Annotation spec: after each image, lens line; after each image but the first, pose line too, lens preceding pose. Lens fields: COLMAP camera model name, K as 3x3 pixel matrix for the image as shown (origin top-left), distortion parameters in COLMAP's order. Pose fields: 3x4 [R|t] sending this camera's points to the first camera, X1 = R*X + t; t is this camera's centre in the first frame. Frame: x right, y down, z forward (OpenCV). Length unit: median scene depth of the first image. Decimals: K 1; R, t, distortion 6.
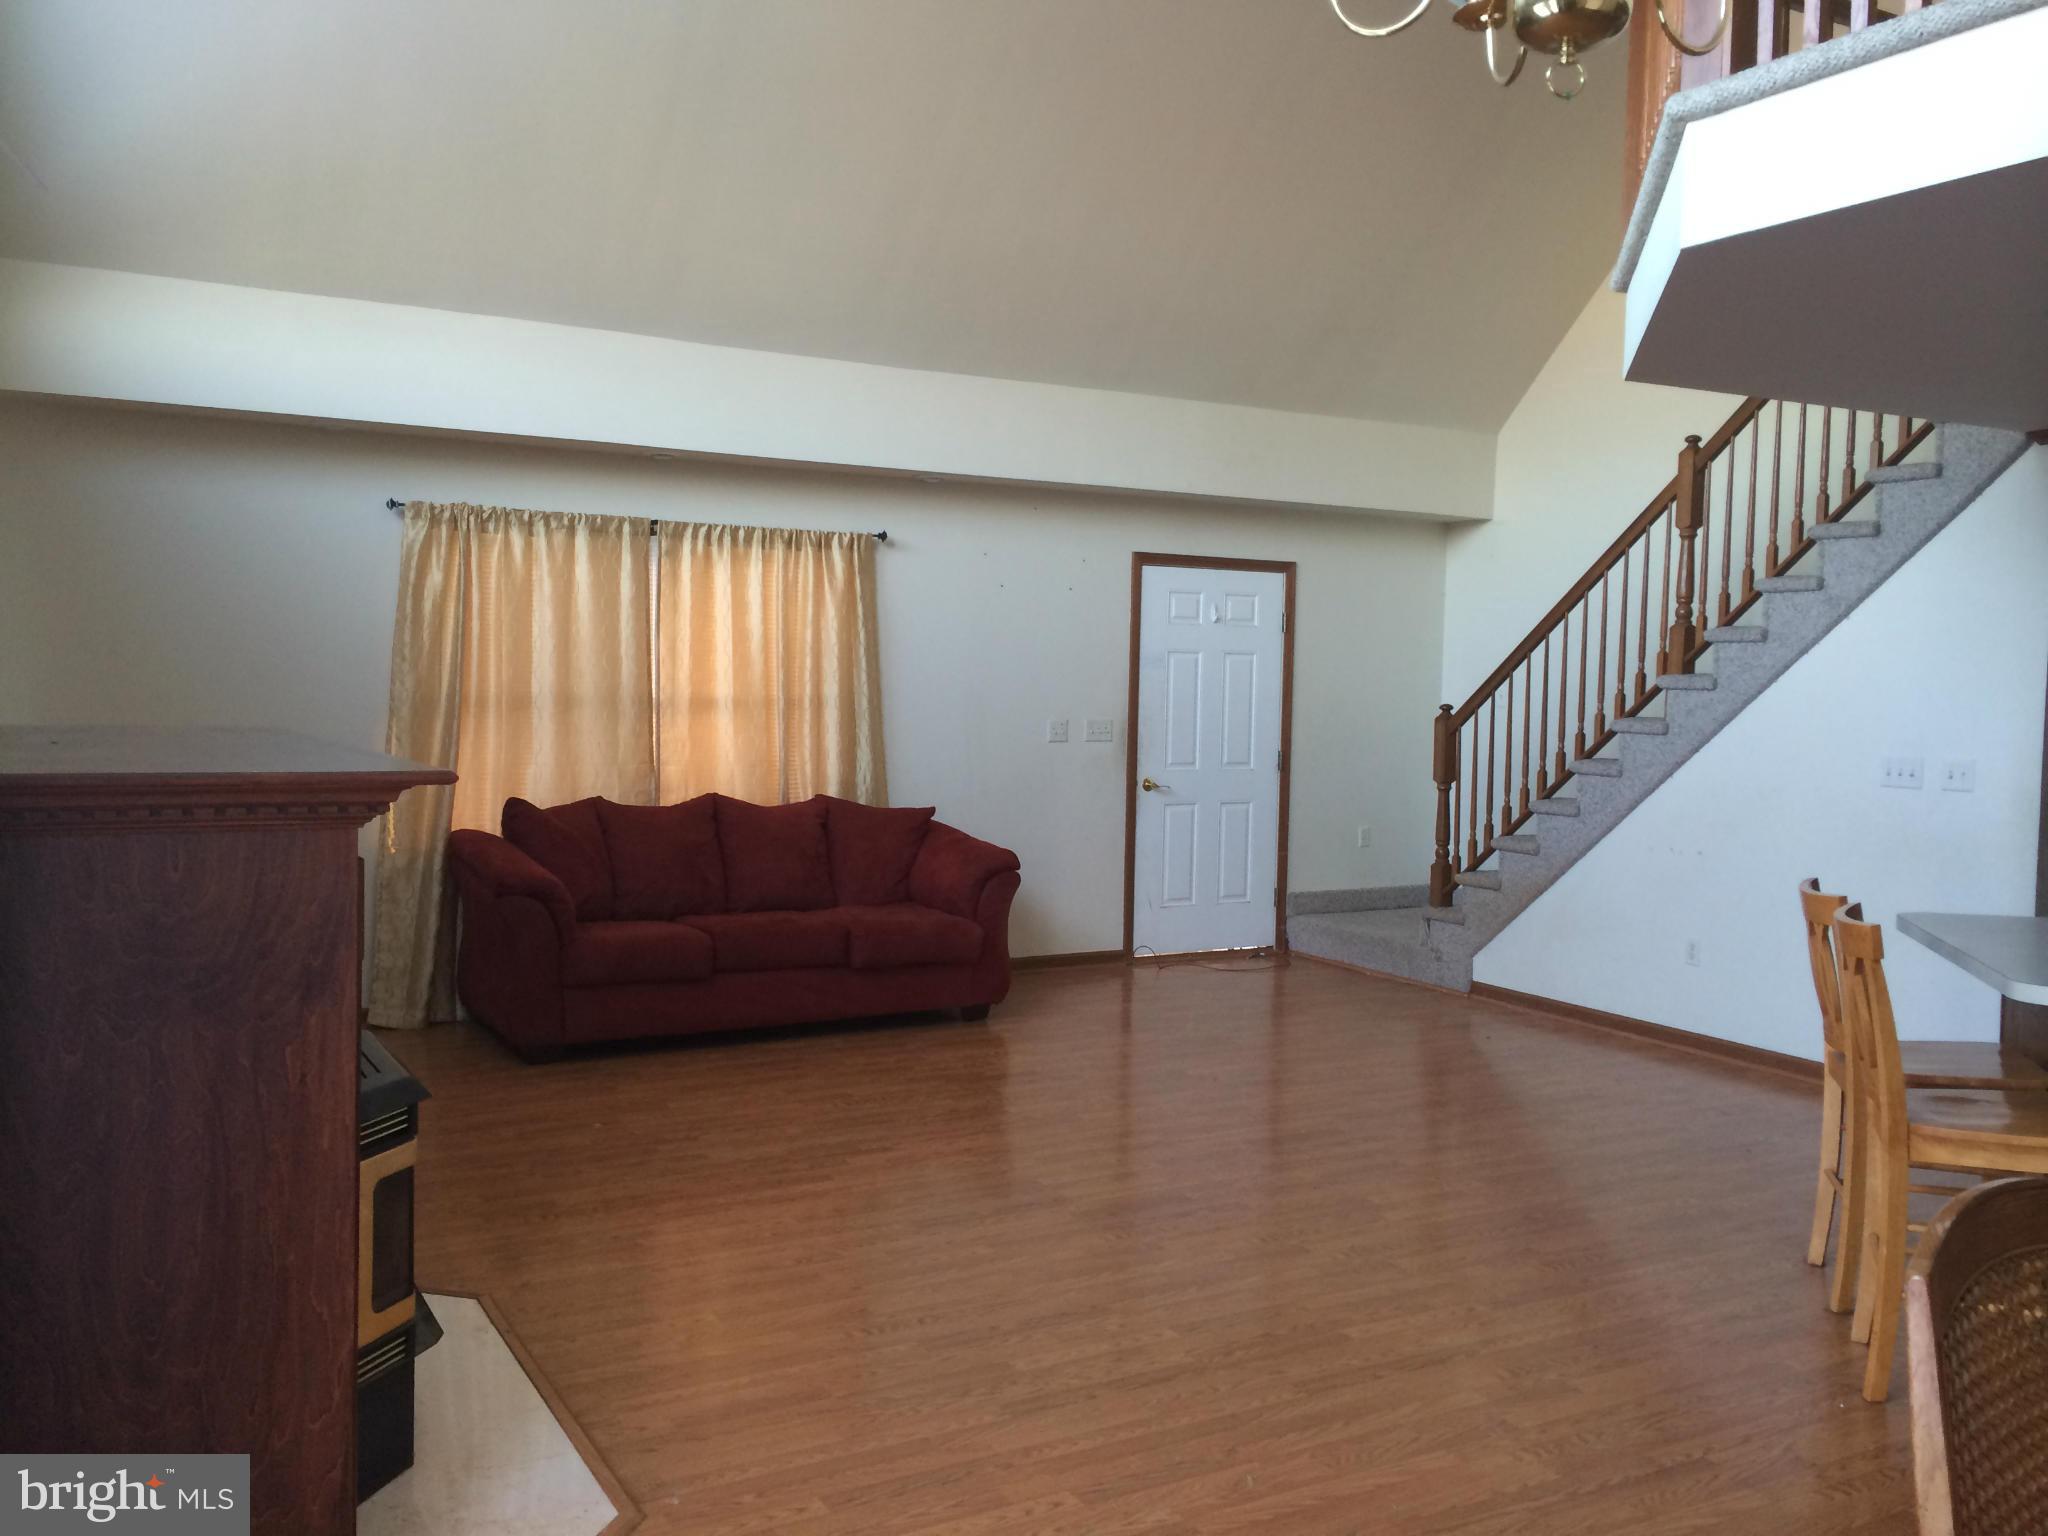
lens RADIAL K [[1729.9, 0, 1031.0], [0, 1729.9, 768.8], [0, 0, 1]] dist [0.107893, -0.126741]
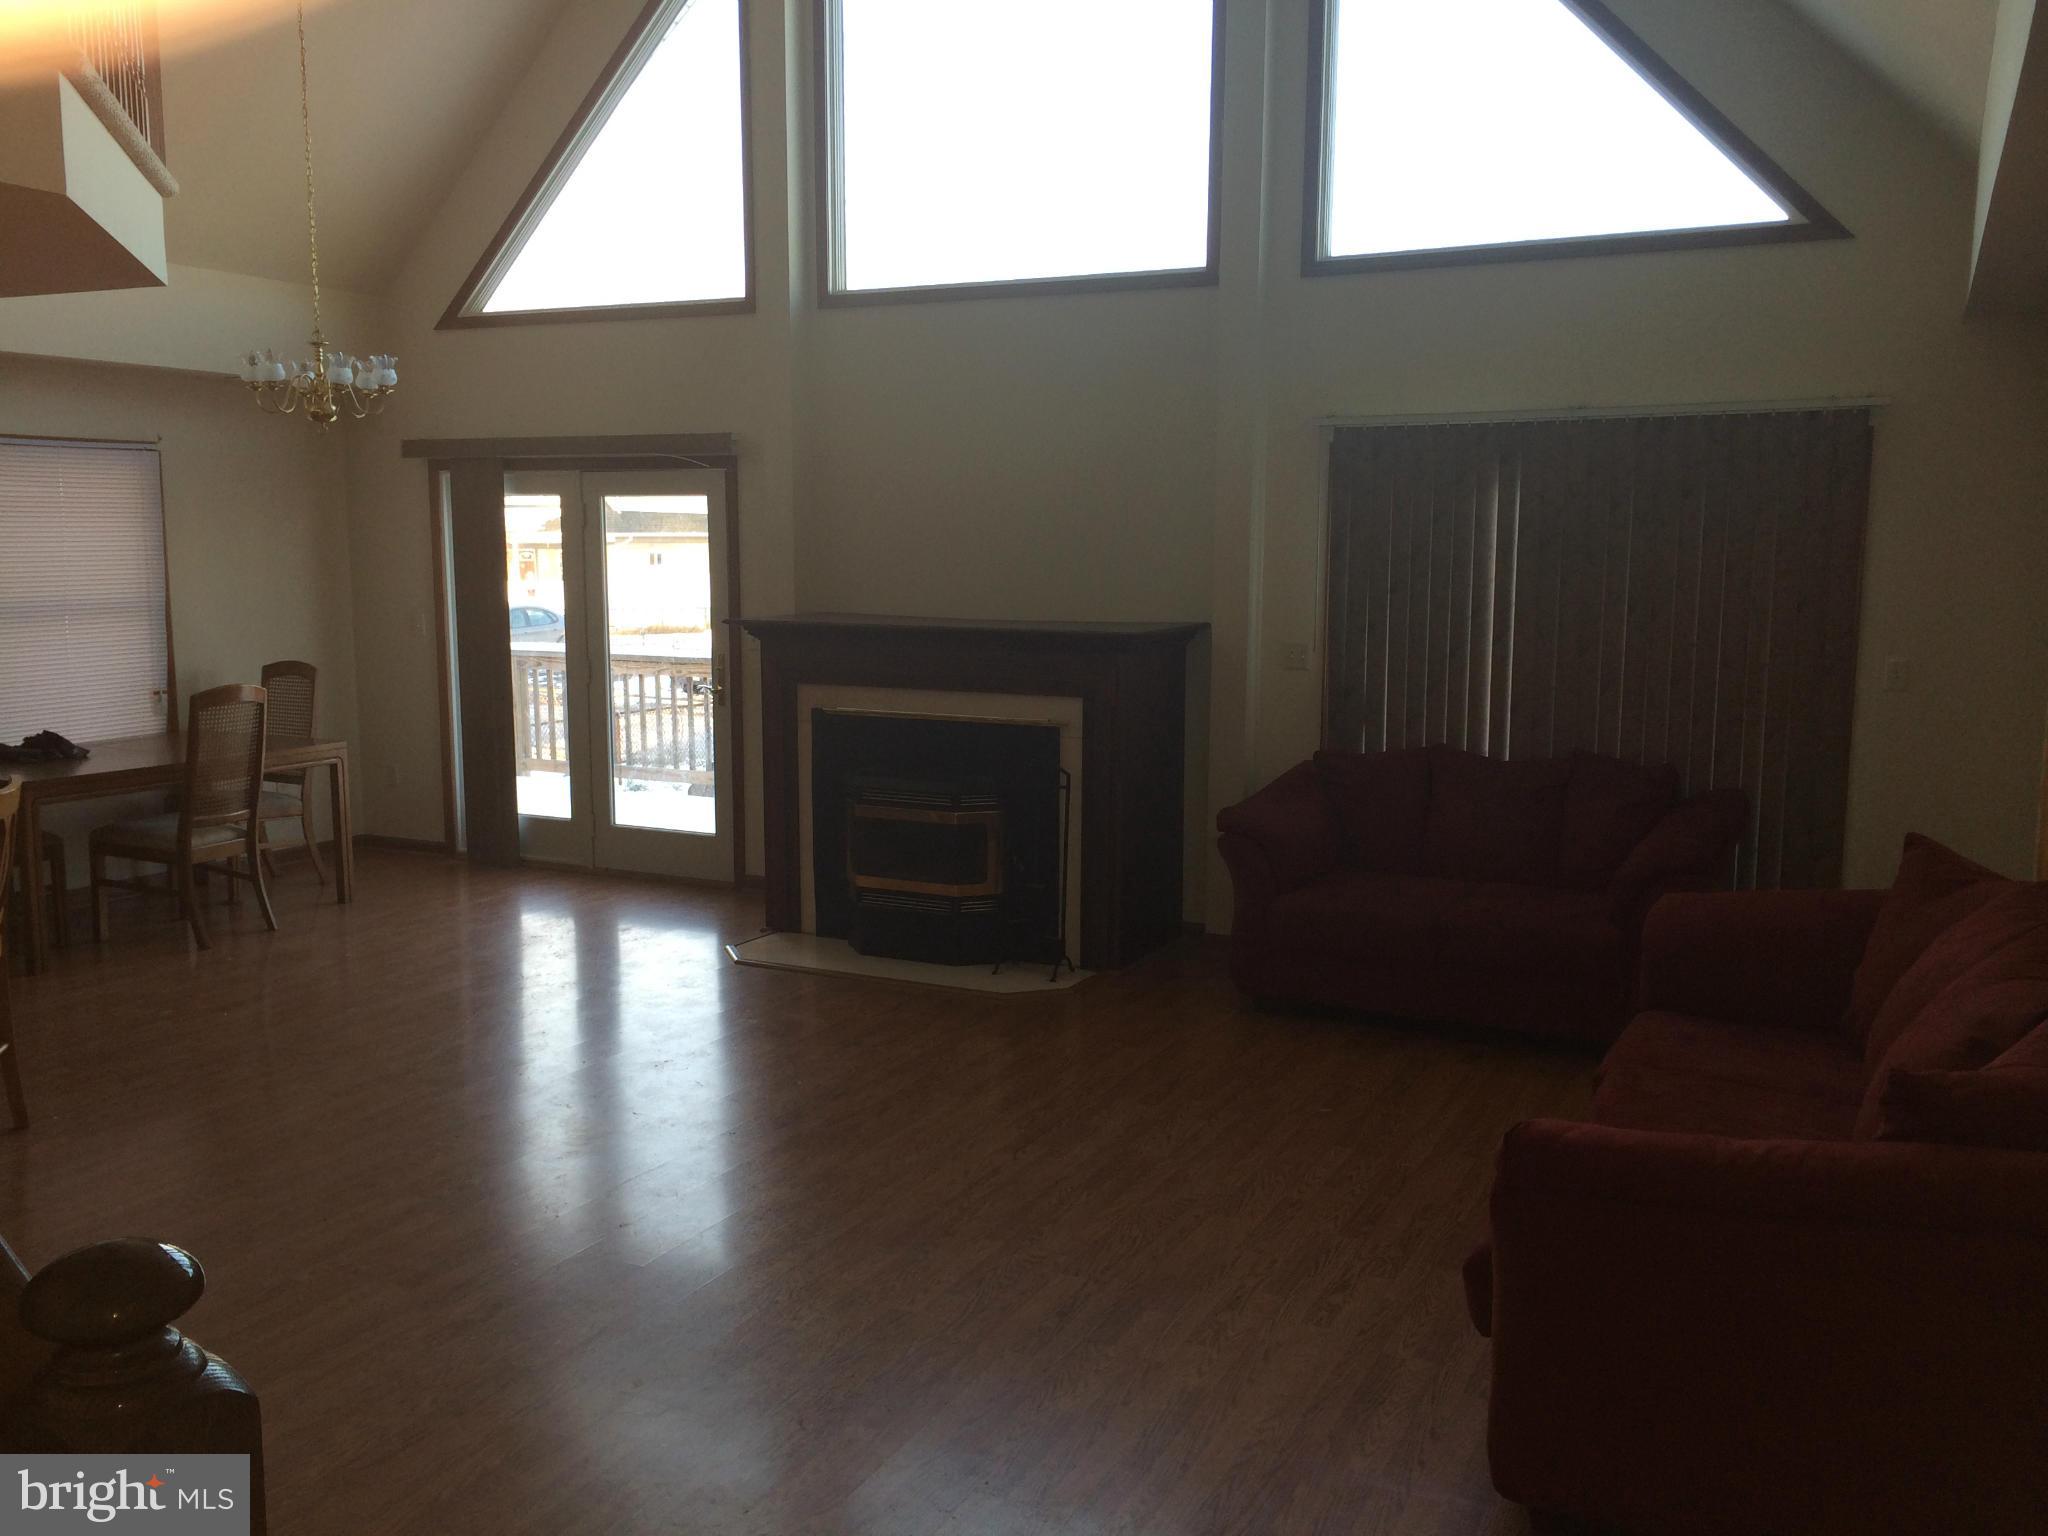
lens RADIAL K [[1748.8, 0, 1028.6], [0, 1748.8, 772.4], [0, 0, 1]] dist [0.070837, -0.063144]
pose [[-0.833719, 0.051920, -0.549742, 0.291449], [-0.047866, 0.985027, 0.165621, -0.088376], [0.550110, 0.164395, -0.818751, 1.277423]]
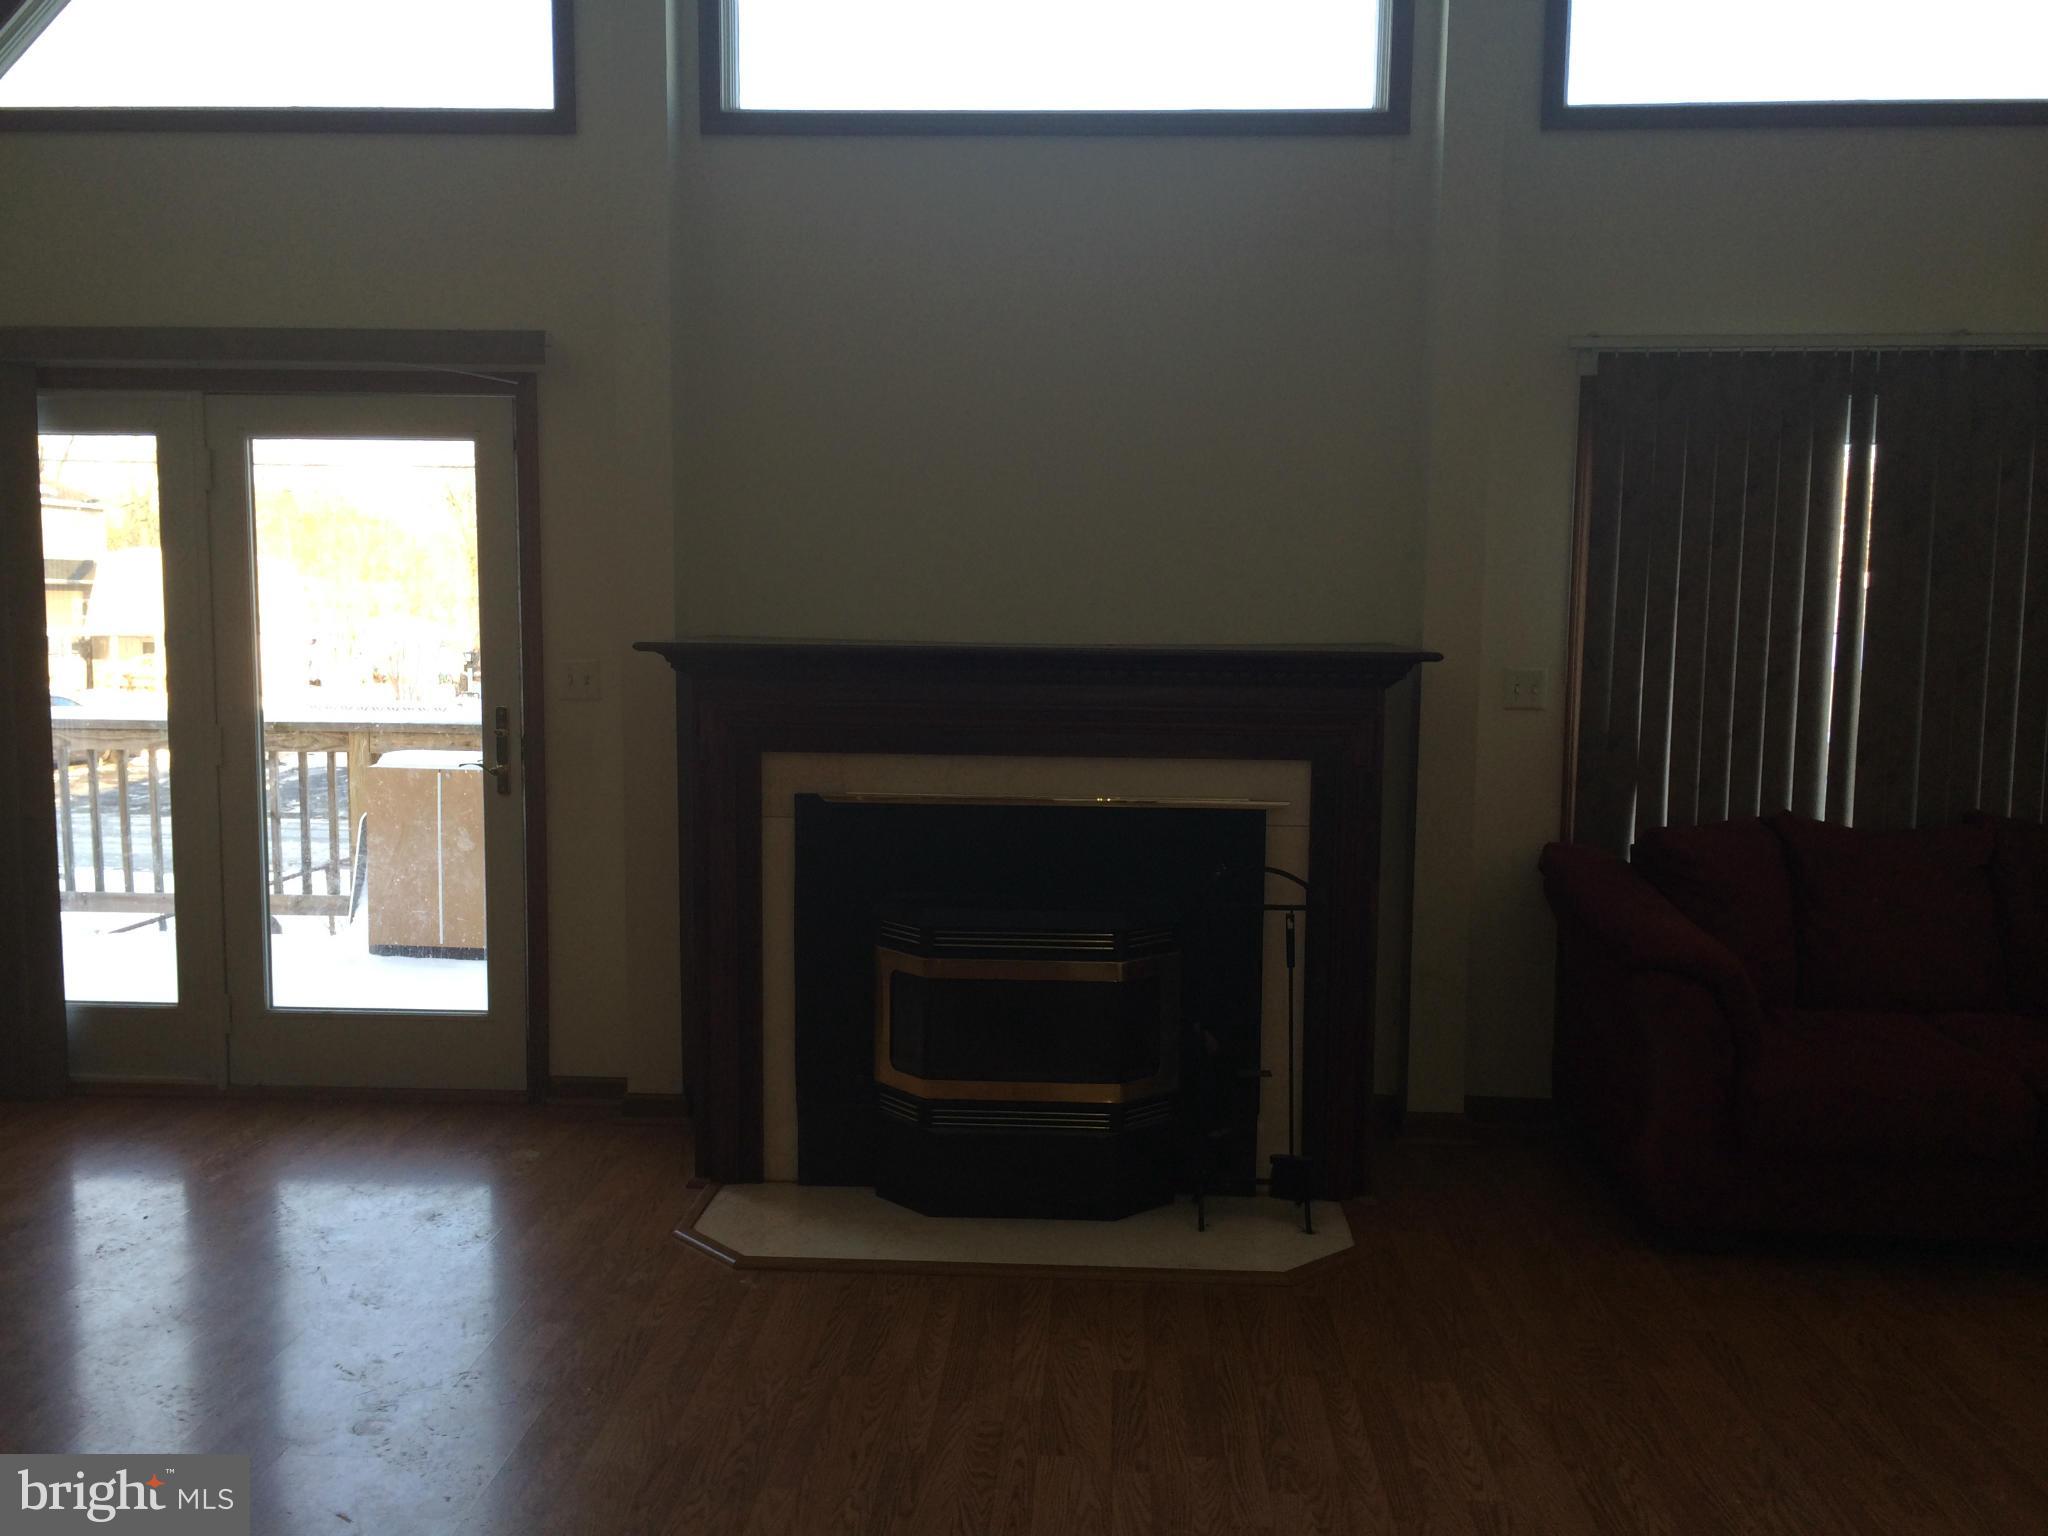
lens RADIAL K [[1748.8, 0, 1028.6], [0, 1748.8, 772.4], [0, 0, 1]] dist [0.070837, -0.063144]
pose [[-0.542574, 0.057634, -0.838028, 0.288090], [-0.063315, 0.992000, 0.109216, -0.028617], [0.837618, 0.112317, -0.534584, 0.761824]]
